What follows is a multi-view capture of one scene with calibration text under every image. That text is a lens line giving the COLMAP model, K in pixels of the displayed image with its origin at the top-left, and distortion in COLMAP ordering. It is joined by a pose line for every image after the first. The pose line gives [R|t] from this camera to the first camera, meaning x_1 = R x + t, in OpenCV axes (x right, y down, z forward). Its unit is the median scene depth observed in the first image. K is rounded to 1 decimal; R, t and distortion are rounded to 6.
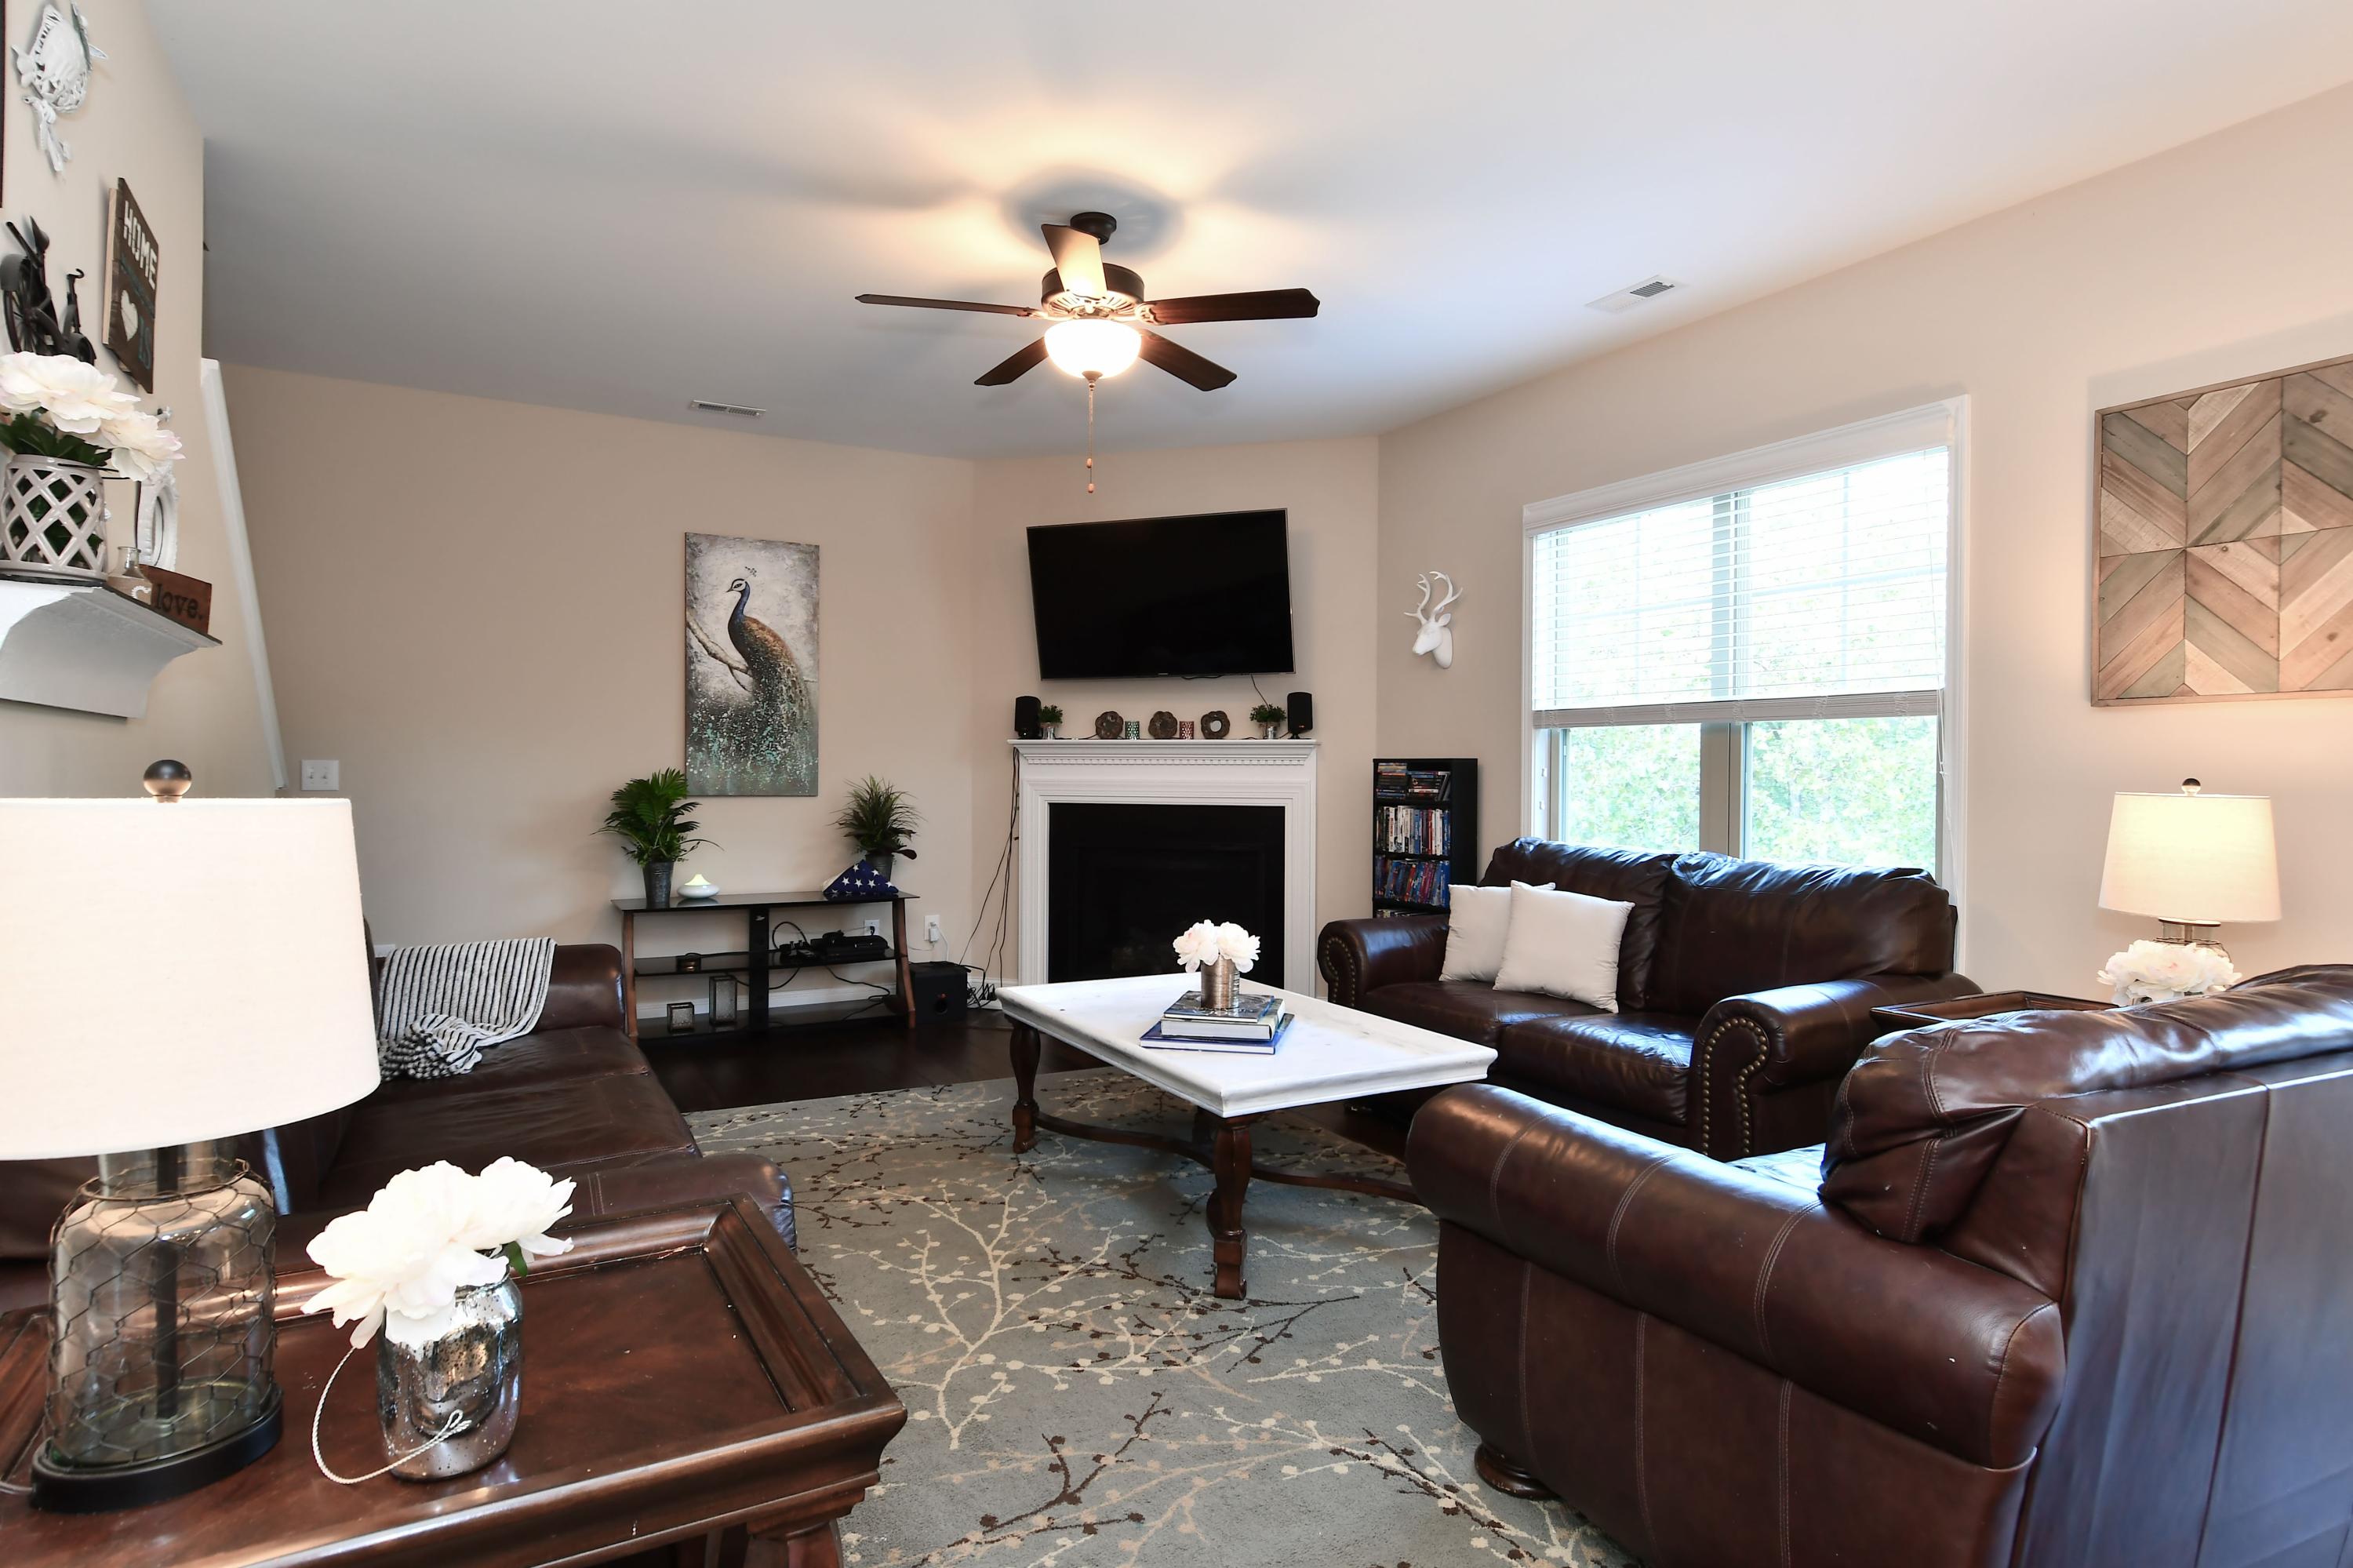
lens RADIAL K [[1249.5, 0, 1172.4], [0, 1249.5, 785.4], [0, 0, 1]] dist [-0.004897, -0.000823]
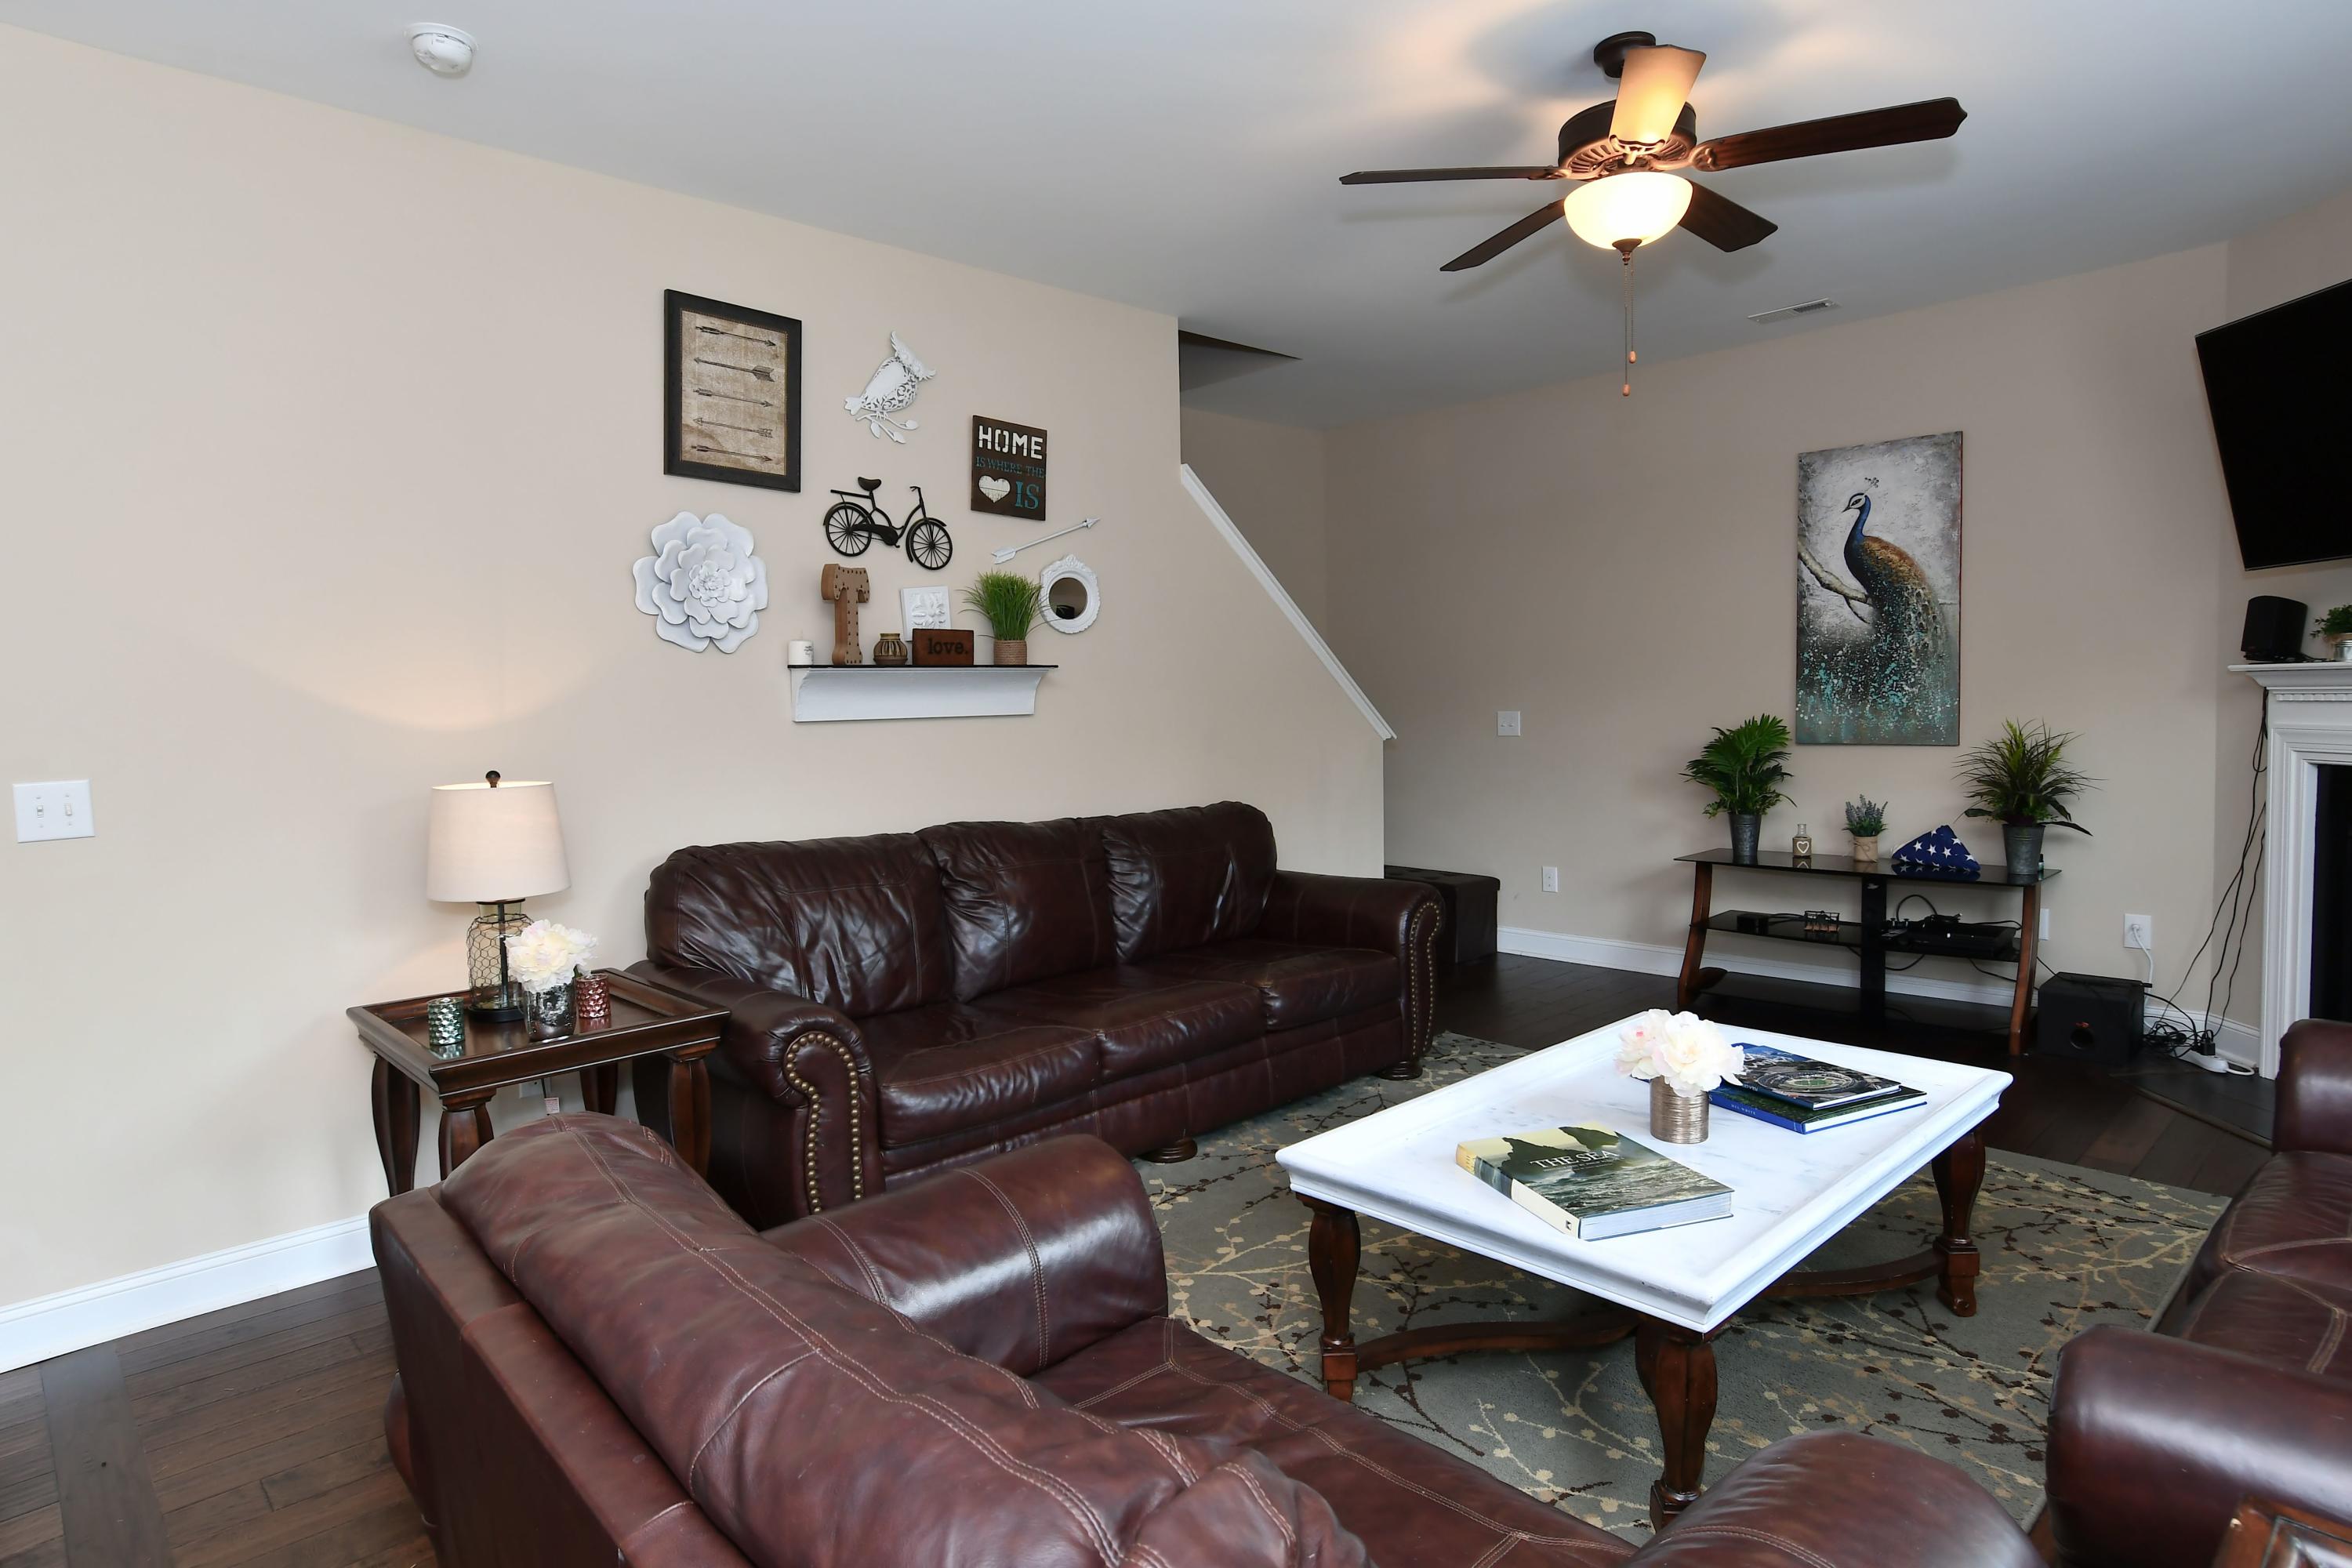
lens RADIAL K [[1336.5, 0, 1223.5], [0, 1336.5, 789.6], [0, 0, 1]] dist [-0.003279, -0.000477]
pose [[0.257136, 0.055677, -0.964770, 0.443577], [0.016245, 0.997949, 0.061921, -0.025130], [0.966239, -0.031595, 0.255704, 0.331097]]
